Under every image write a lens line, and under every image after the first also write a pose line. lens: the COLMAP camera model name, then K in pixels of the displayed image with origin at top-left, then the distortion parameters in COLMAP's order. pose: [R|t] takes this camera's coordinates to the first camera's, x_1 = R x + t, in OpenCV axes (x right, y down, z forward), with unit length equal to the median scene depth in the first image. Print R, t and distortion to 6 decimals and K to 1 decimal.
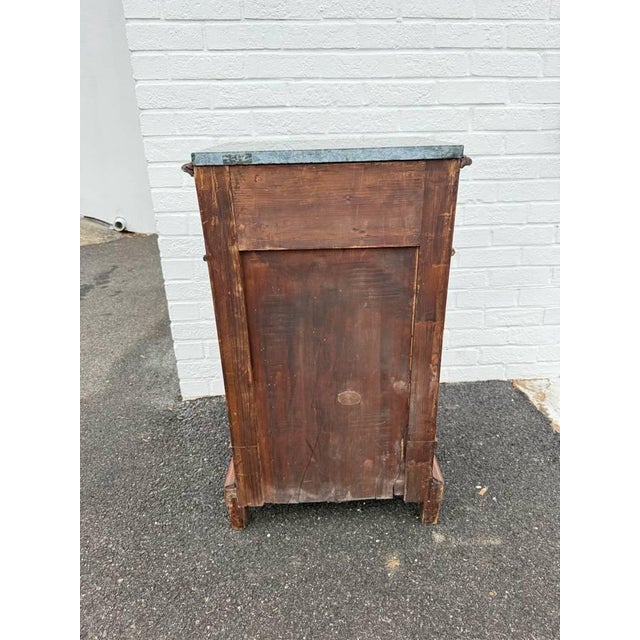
lens RADIAL K [[457.1, 0, 320.5], [0, 457.1, 321.3], [0, 0, 1]] dist [0.001048, -0.018221]
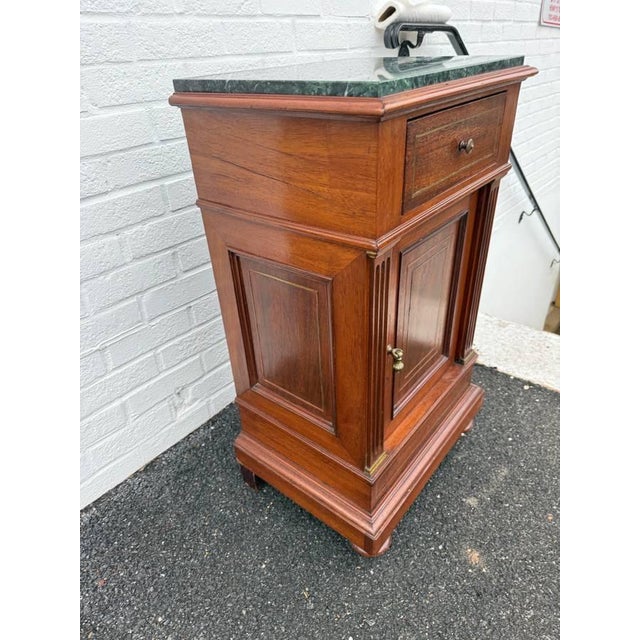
lens RADIAL K [[457.1, 0, 317.4], [0, 457.1, 323.7], [0, 0, 1]] dist [0.001048, -0.018221]
pose [[0.693179, -0.383013, 0.610577, -0.334501], [0.291738, 0.923723, 0.248243, -0.170021], [-0.659084, 0.006052, 0.752045, 0.390271]]
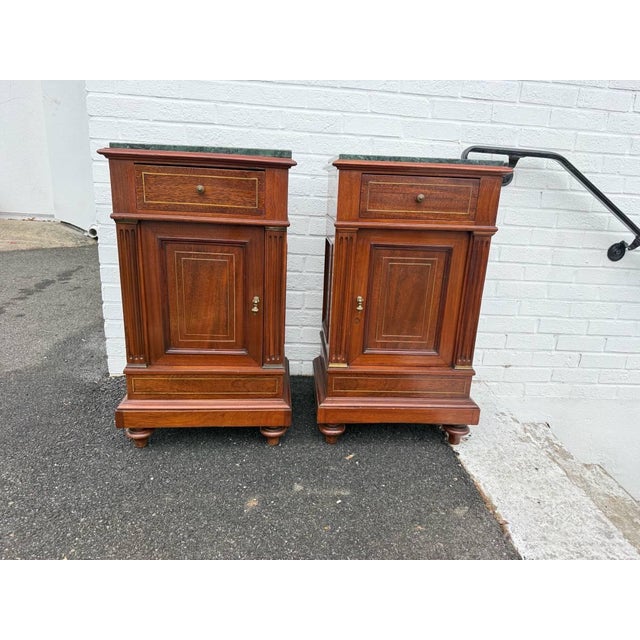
lens RADIAL K [[457.1, 0, 323.7], [0, 457.1, 316.4], [0, 0, 1]] dist [0.001048, -0.018221]
pose [[0.996854, 0.071248, 0.034710, 0.202888], [-0.068151, 0.994177, -0.083467, 0.107819], [-0.040455, 0.080839, 0.995906, -0.155357]]
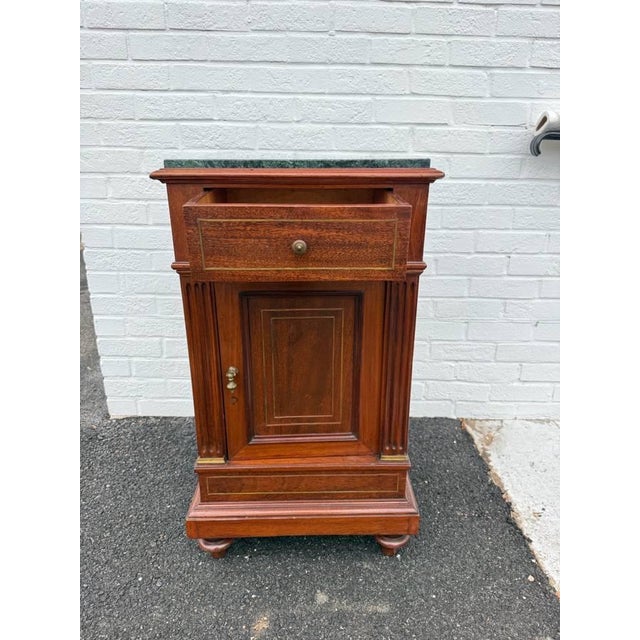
lens RADIAL K [[457.1, 0, 321.8], [0, 457.1, 319.9], [0, 0, 1]] dist [0.001048, -0.018221]
pose [[0.997418, 0.053881, -0.047476, 0.218873], [-0.055392, 0.997980, -0.031117, -0.035230], [0.045703, 0.033667, 0.998388, 0.070143]]
